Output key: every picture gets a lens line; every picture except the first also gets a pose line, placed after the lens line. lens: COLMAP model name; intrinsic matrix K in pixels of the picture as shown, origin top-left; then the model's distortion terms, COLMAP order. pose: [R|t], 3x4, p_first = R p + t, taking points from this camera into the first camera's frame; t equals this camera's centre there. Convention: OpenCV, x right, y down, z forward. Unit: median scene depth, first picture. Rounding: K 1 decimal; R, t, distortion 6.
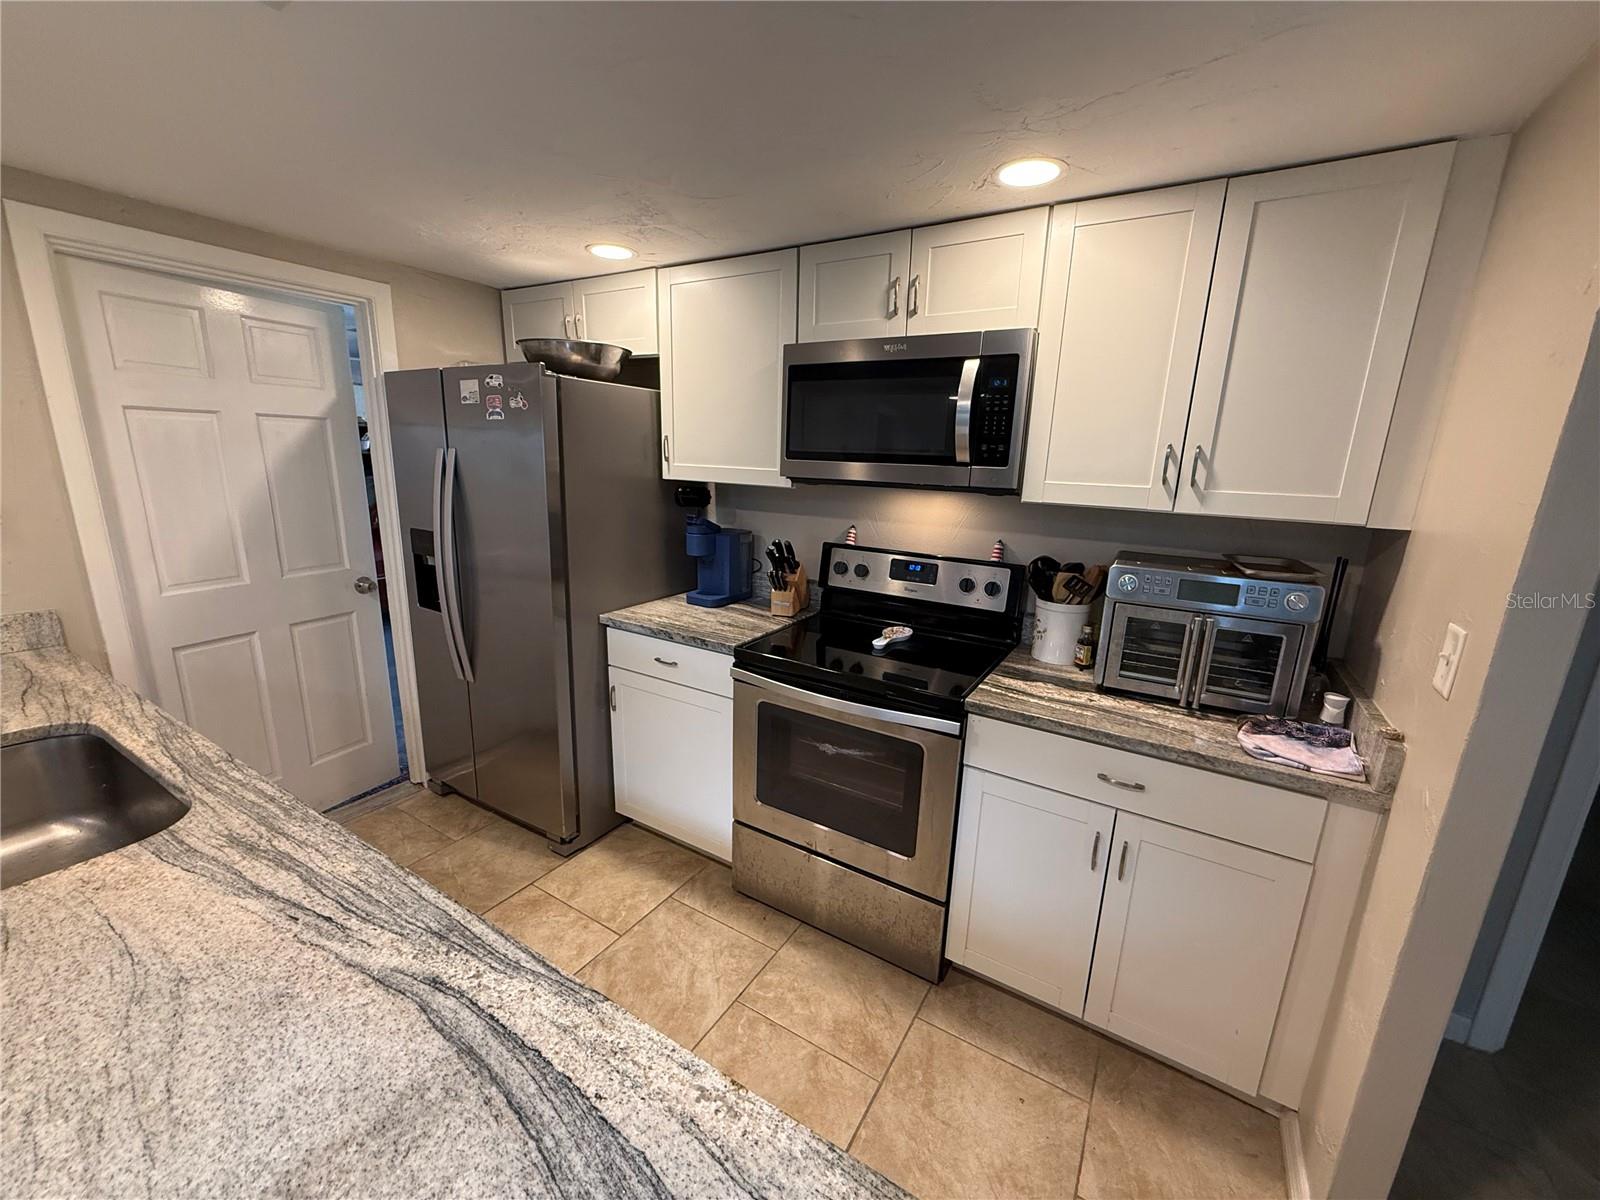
lens RADIAL K [[639.7, 0, 798.9], [0, 639.7, 599.7], [0, 0, 1]] dist [-0.003712, 0.001597]
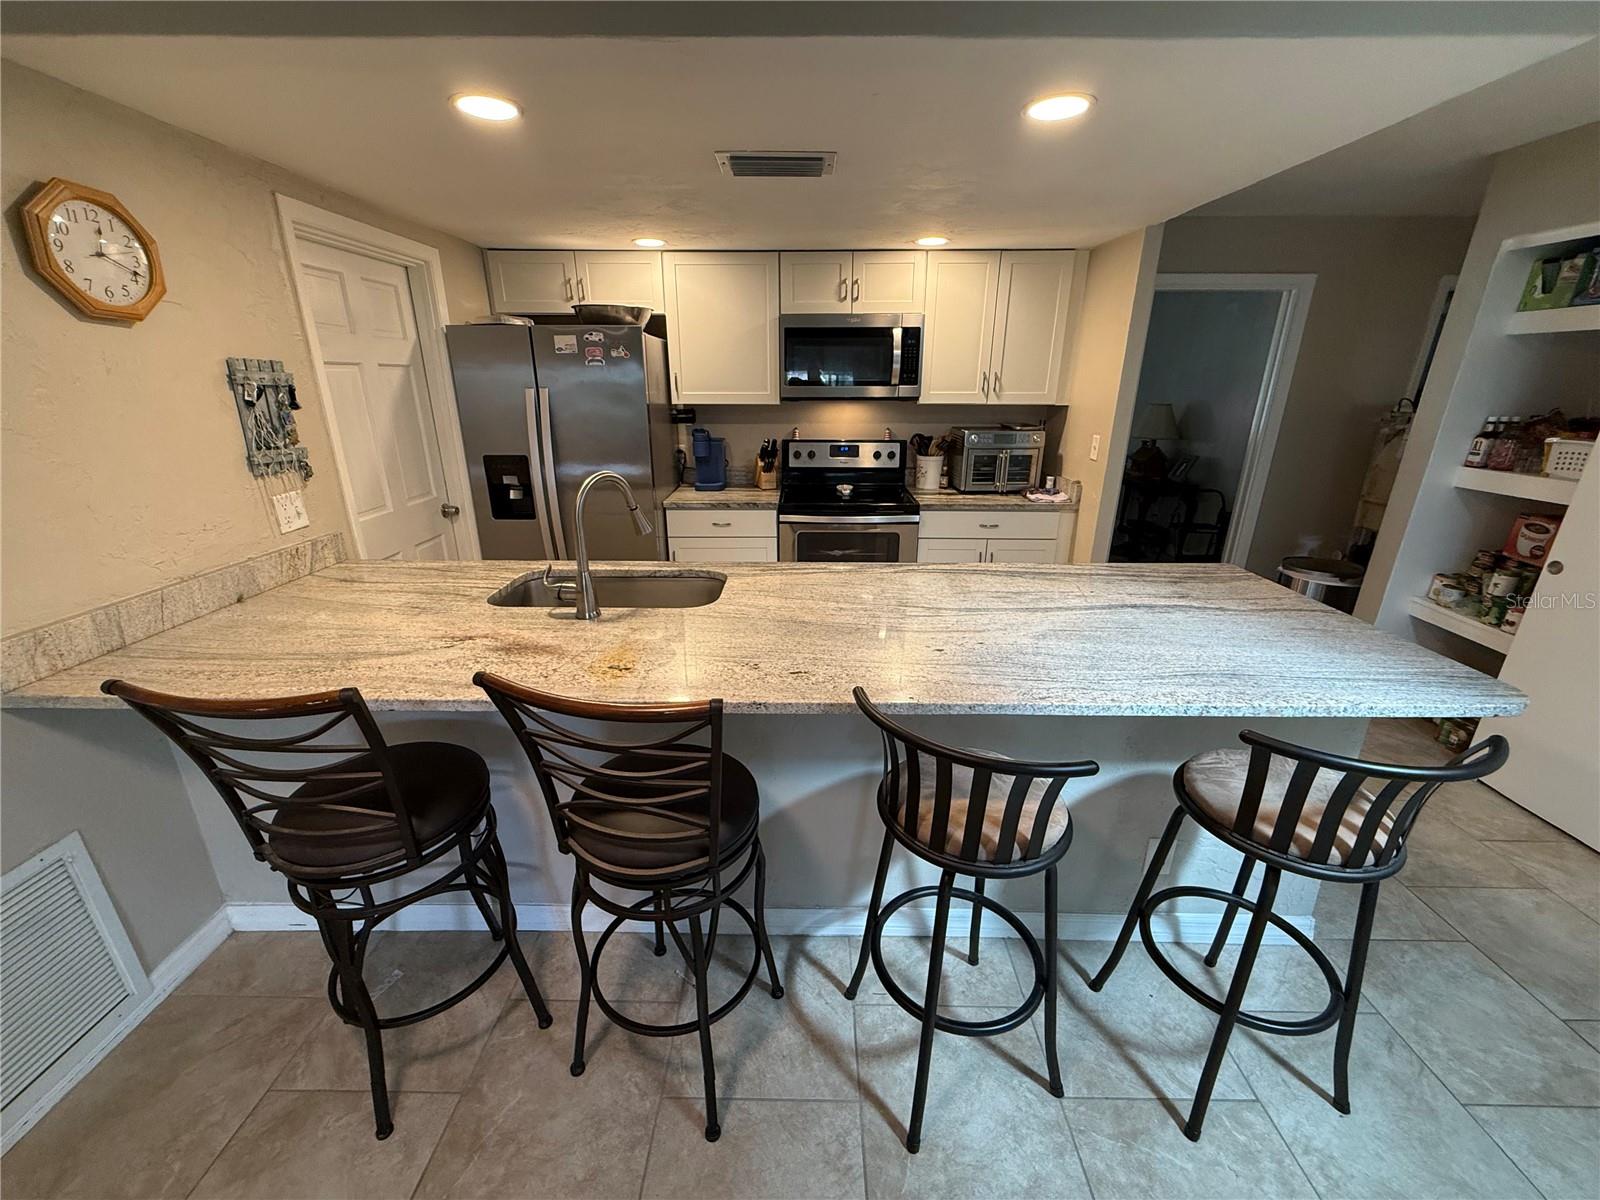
lens RADIAL K [[639.7, 0, 796.5], [0, 639.7, 602.7], [0, 0, 1]] dist [-0.003712, 0.001597]
pose [[0.859506, -0.198804, 0.470879, -0.969486], [0.141887, 0.977853, 0.153859, 0.083791], [-0.491038, -0.065431, 0.868678, -0.528297]]
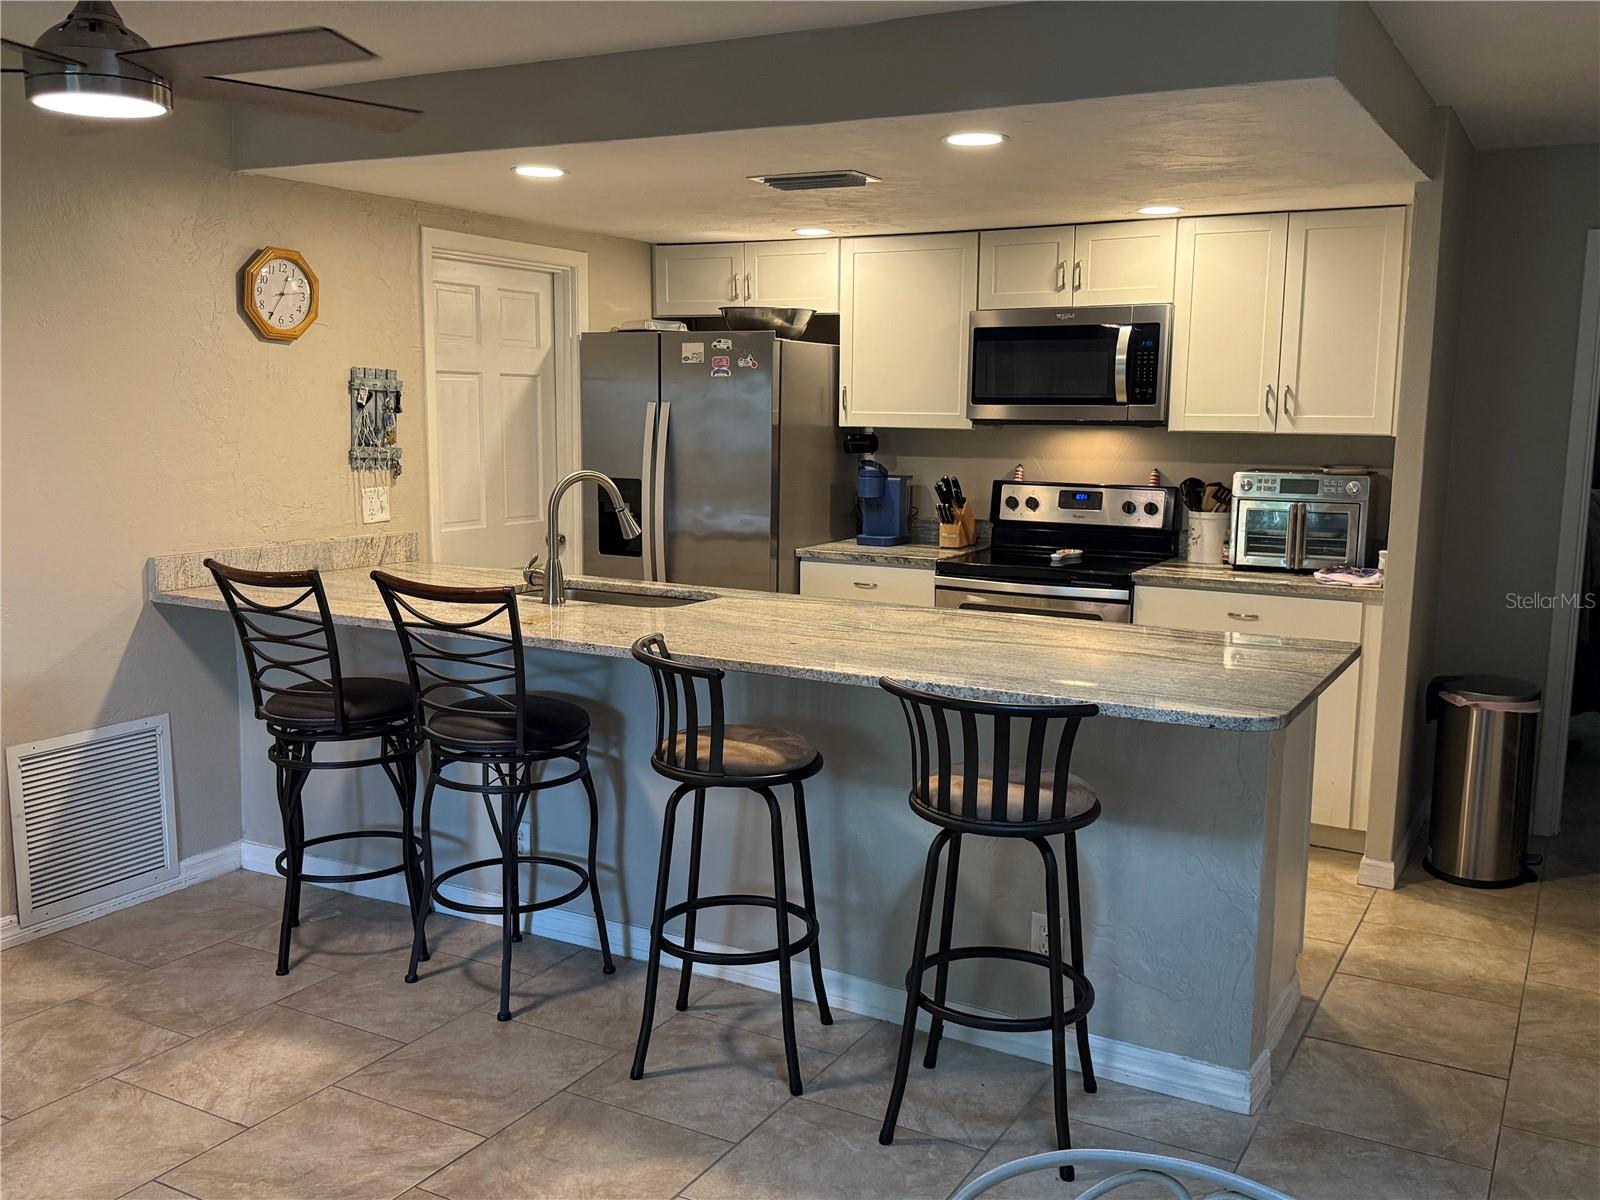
lens RADIAL K [[1430.3, 0, 798.8], [0, 1430.3, 606.0], [0, 0, 1]] dist [0.117657, -0.211593]
pose [[0.999065, -0.026208, 0.034379, -0.488940], [0.029041, 0.995986, -0.084663, 0.407803], [-0.032022, 0.085583, 0.995816, -1.778142]]
